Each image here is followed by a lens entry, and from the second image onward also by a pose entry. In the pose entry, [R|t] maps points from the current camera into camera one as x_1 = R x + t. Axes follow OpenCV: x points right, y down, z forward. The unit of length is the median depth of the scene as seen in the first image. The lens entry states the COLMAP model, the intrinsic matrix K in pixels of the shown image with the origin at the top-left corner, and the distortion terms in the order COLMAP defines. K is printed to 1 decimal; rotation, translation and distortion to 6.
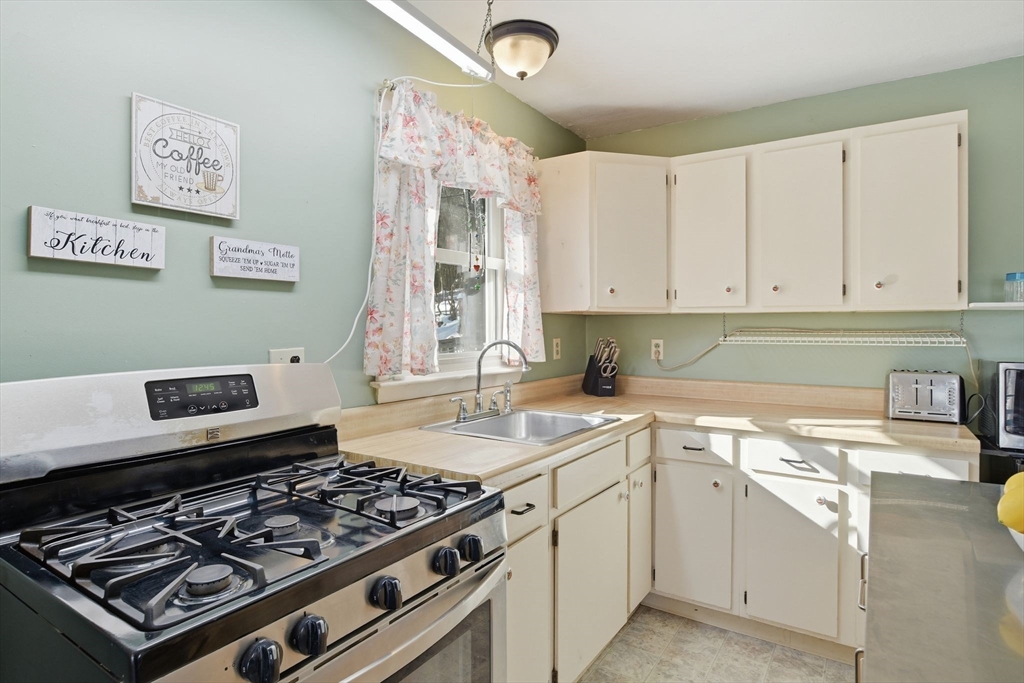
lens RADIAL K [[552.8, 0, 516.8], [0, 552.8, 325.9], [0, 0, 1]] dist [-0.013658, 0.000184]
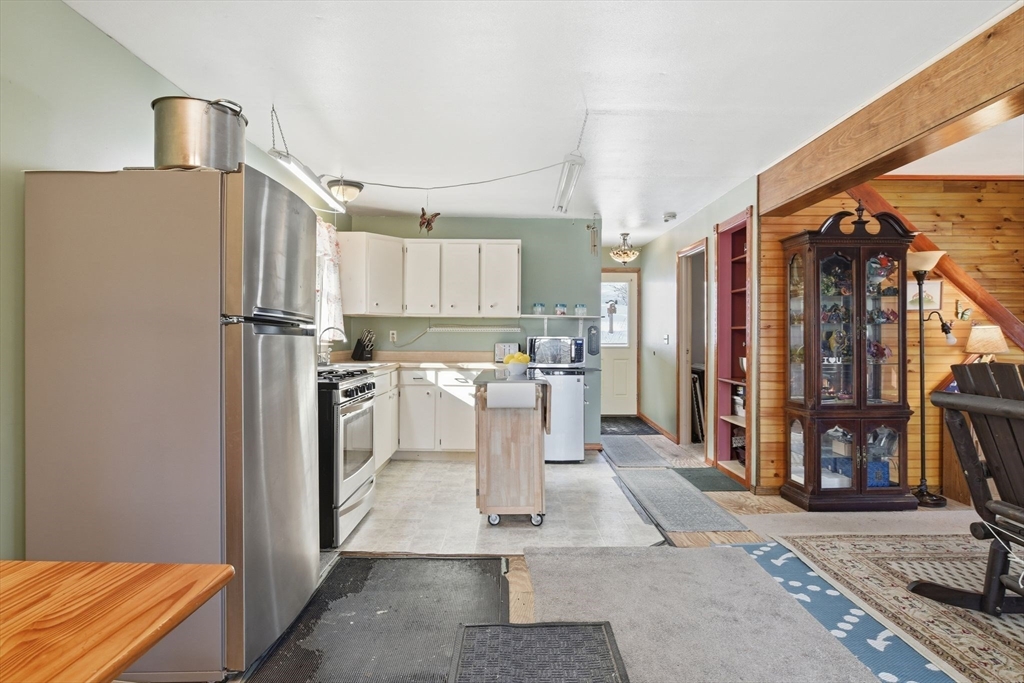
lens RADIAL K [[539.1, 0, 516.5], [0, 539.1, 340.0], [0, 0, 1]] dist [-0.014138, 0.001202]
pose [[0.835786, 0.000622, 0.549055, -0.621440], [-0.007050, 0.999929, 0.009598, 0.056298], [-0.549010, -0.011892, 0.835731, -1.176165]]
